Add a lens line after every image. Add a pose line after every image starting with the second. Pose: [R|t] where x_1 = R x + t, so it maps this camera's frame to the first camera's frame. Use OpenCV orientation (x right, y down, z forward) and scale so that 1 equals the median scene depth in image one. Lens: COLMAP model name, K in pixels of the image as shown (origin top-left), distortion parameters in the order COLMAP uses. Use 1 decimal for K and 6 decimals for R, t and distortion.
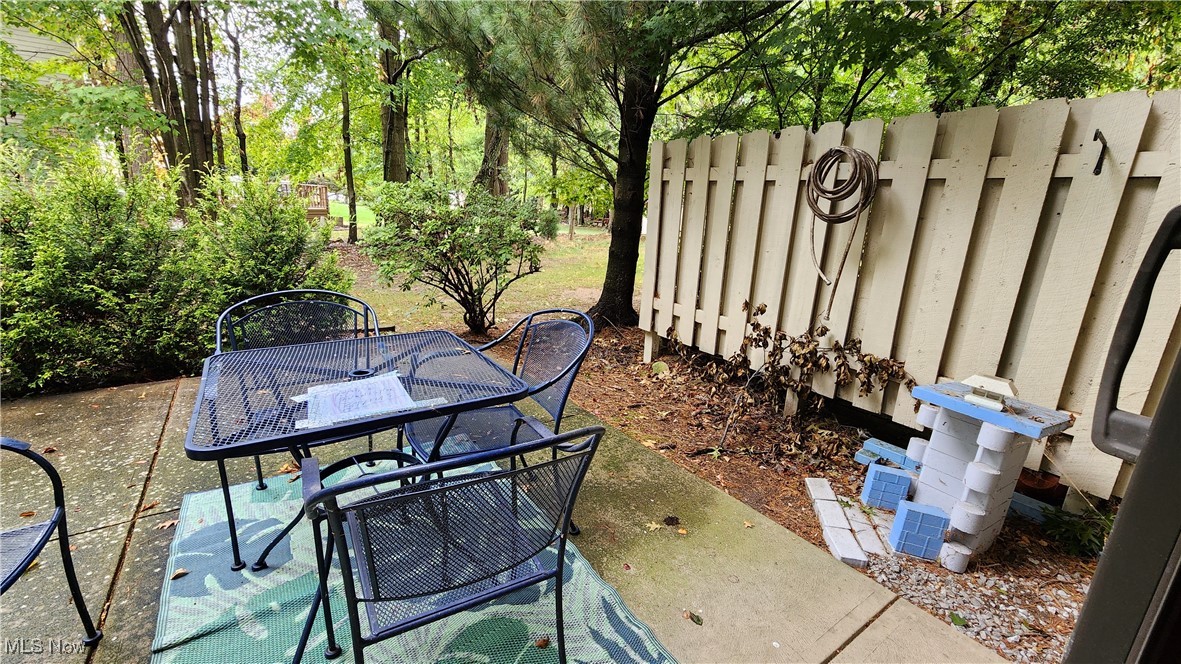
lens RADIAL K [[482.7, 0, 590.5], [0, 482.7, 332.0], [0, 0, 1]] dist [-0.001720, -0.000423]
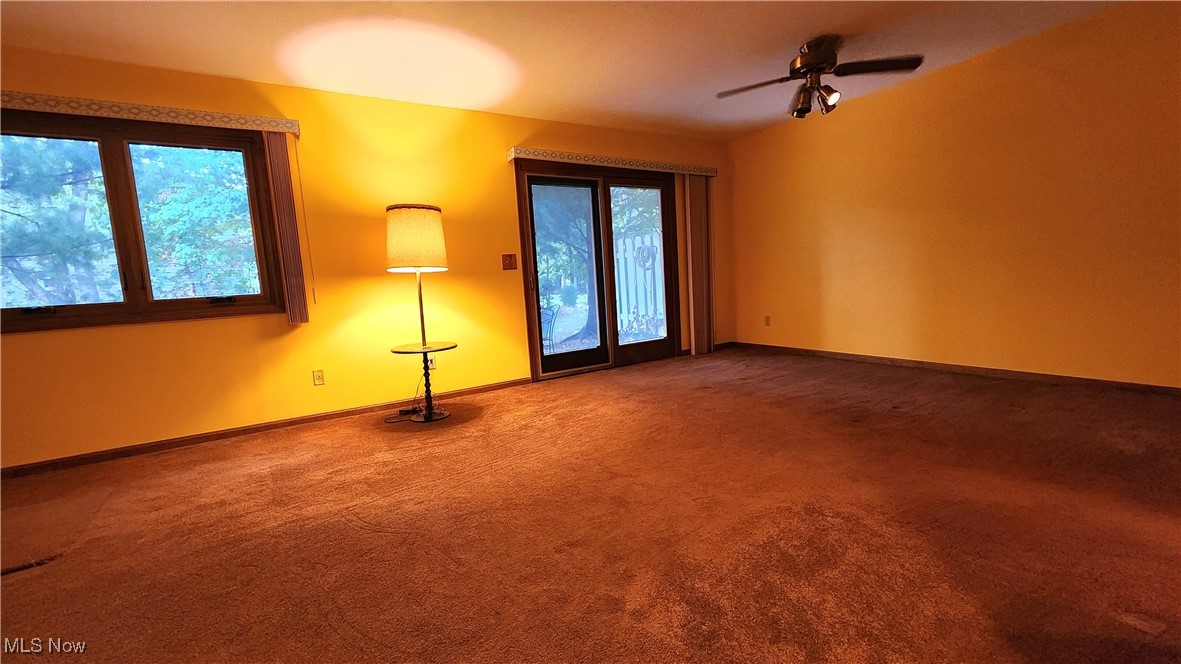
lens RADIAL K [[482.7, 0, 590.5], [0, 482.7, 332.0], [0, 0, 1]] dist [-0.001720, -0.000423]
pose [[0.994451, -0.095241, -0.044687, 0.200465], [0.087398, 0.984350, -0.153025, 0.427499], [0.058562, 0.148271, 0.987211, -1.406525]]
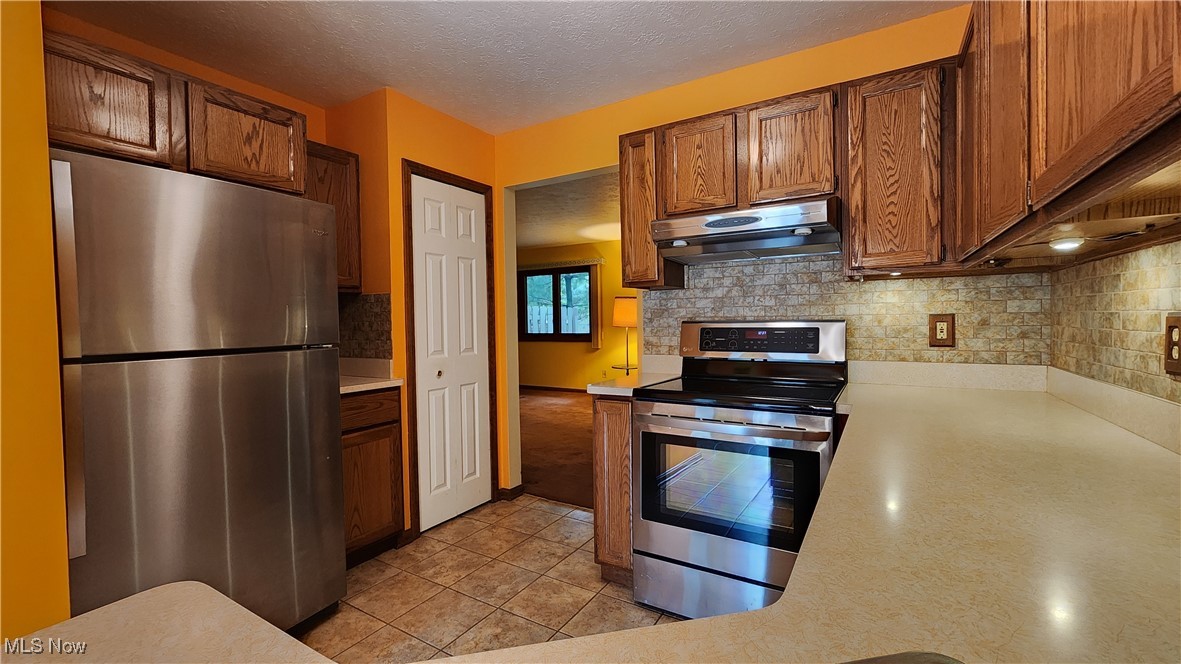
lens RADIAL K [[482.7, 0, 590.5], [0, 482.7, 332.0], [0, 0, 1]] dist [-0.001720, -0.000423]
pose [[0.392440, -0.017628, -0.919609, 1.743562], [-0.212127, 0.971129, -0.109140, 0.374733], [0.894982, 0.237904, 0.377371, -1.324007]]
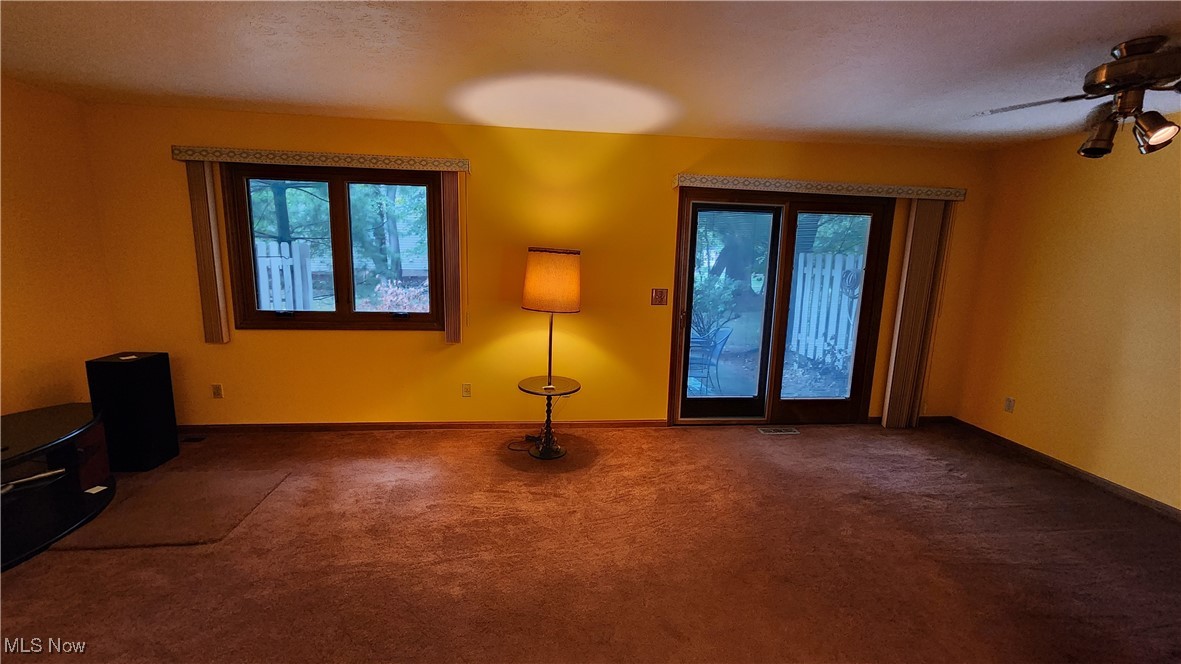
lens RADIAL K [[482.7, 0, 590.5], [0, 482.7, 332.0], [0, 0, 1]] dist [-0.001720, -0.000423]
pose [[0.882295, 0.064853, -0.466207, 0.373729], [-0.114554, 0.990268, -0.079040, 0.207911], [0.456544, 0.123143, 0.881138, -1.286841]]
